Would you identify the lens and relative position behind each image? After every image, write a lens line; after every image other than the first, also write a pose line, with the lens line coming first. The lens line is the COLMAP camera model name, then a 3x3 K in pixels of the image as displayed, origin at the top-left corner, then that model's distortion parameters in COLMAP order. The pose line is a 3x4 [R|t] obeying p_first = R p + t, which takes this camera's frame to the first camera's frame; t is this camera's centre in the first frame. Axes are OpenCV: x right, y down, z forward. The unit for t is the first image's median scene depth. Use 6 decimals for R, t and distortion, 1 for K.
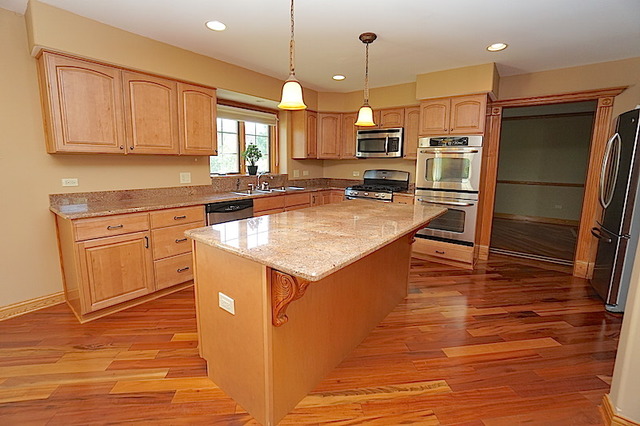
lens RADIAL K [[279.6, 0, 317.8], [0, 279.6, 203.4], [0, 0, 1]] dist [-0.064108, 0.022598]
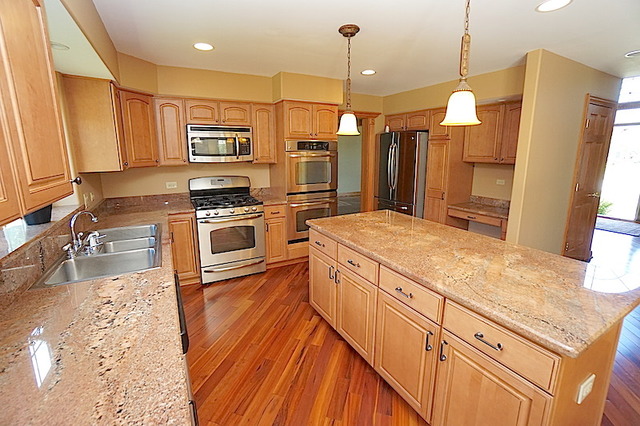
lens RADIAL K [[279.6, 0, 317.8], [0, 279.6, 203.4], [0, 0, 1]] dist [-0.064108, 0.022598]
pose [[0.401314, -0.191949, 0.895602, -0.471480], [0.139055, 0.979229, 0.147562, -0.156331], [-0.905324, 0.065319, 0.419670, 0.530945]]
